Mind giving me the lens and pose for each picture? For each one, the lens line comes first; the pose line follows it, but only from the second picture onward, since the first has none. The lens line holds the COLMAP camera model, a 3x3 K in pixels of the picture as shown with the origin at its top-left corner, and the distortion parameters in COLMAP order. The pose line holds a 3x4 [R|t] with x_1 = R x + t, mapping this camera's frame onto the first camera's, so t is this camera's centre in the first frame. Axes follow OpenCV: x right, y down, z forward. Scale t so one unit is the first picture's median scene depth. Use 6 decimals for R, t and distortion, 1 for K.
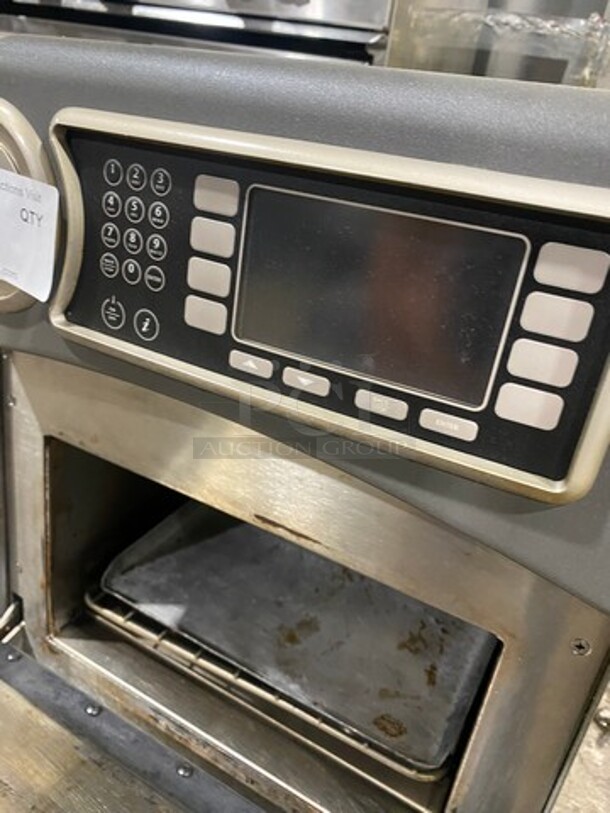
lens RADIAL K [[639.1, 0, 305.0], [0, 639.1, 406.5], [0, 0, 1]] dist [-0.127064, 0.167896]
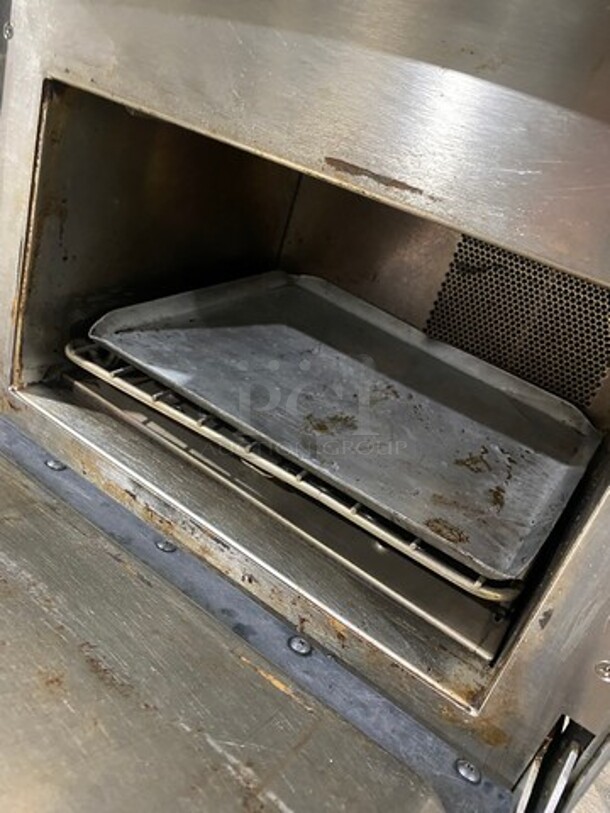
lens RADIAL K [[637.9, 0, 305.0], [0, 637.9, 406.5], [0, 0, 1]] dist [-0.007776, -0.008125]
pose [[0.988158, 0.153439, -0.000934, -0.045824], [-0.153314, 0.987564, 0.034806, 0.319116], [0.006263, -0.034251, 0.999394, 0.215436]]
